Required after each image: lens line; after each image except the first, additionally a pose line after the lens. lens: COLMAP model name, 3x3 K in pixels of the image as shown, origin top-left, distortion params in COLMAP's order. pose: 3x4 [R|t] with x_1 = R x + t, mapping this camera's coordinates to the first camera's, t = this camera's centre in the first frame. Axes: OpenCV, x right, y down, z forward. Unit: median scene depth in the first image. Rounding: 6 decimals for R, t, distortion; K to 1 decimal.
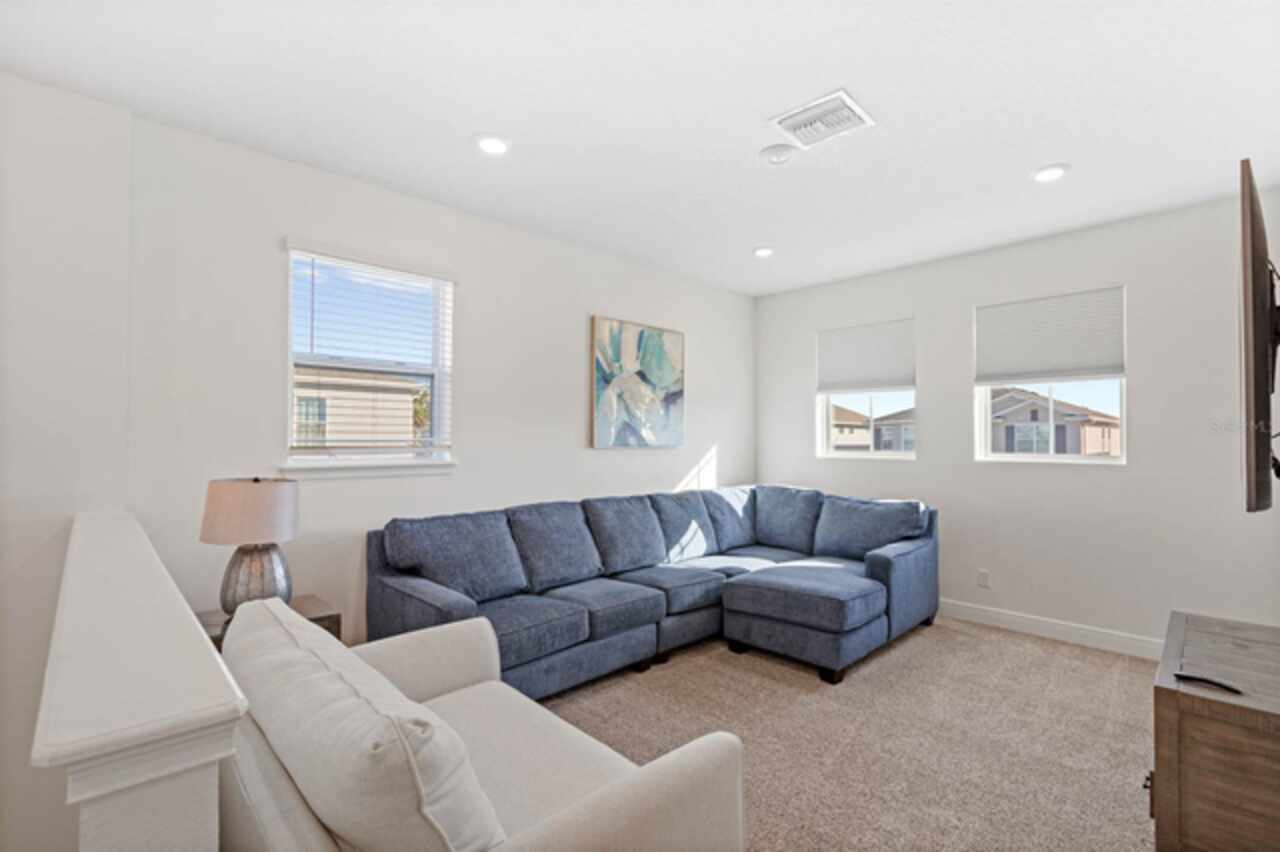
lens RADIAL K [[575.0, 0, 660.3], [0, 575.0, 438.3], [0, 0, 1]] dist [-0.000320, -0.000065]
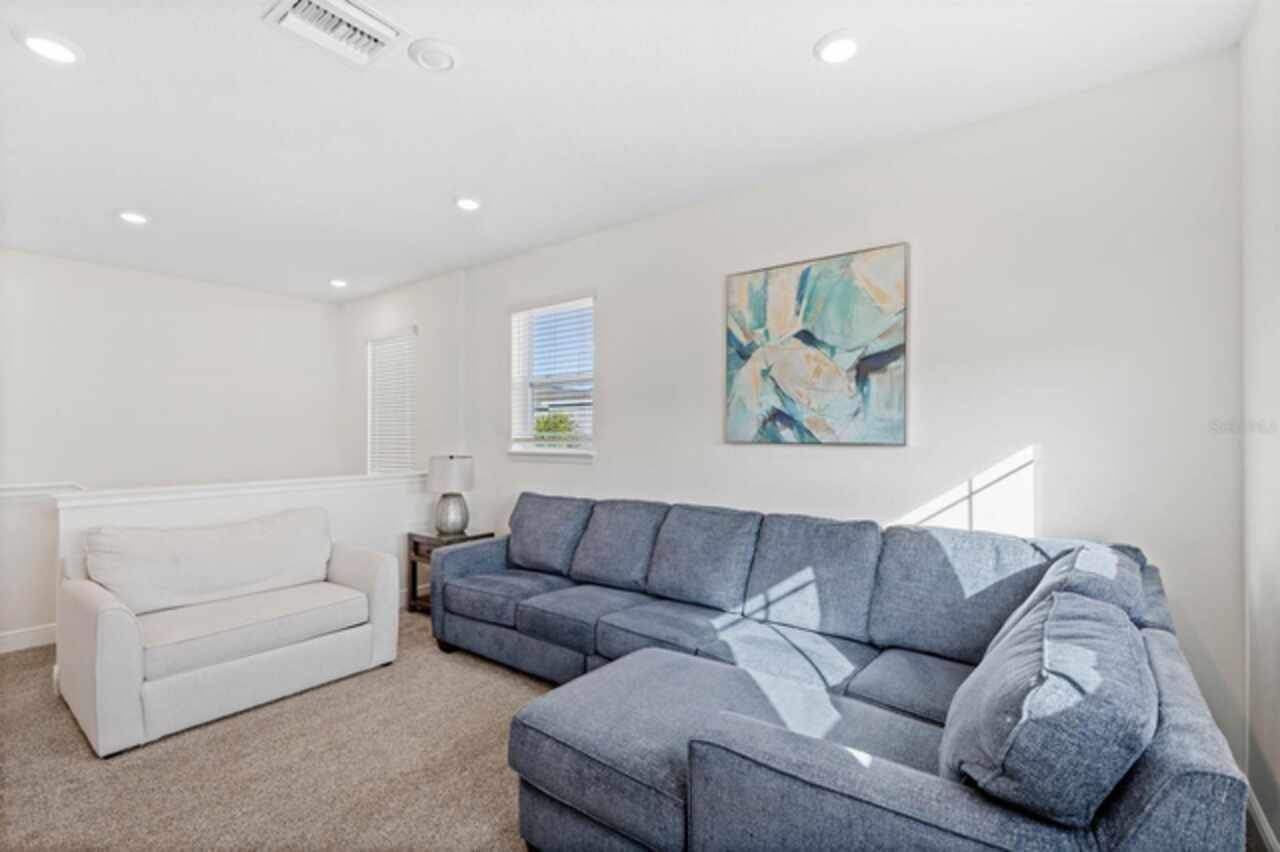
lens RADIAL K [[575.0, 0, 660.3], [0, 575.0, 438.3], [0, 0, 1]] dist [-0.000320, -0.000065]
pose [[0.129624, 0.001394, -0.991562, 0.632056], [0.002852, 0.999994, 0.001779, 0.007220], [0.991559, -0.003058, 0.129619, 0.771102]]
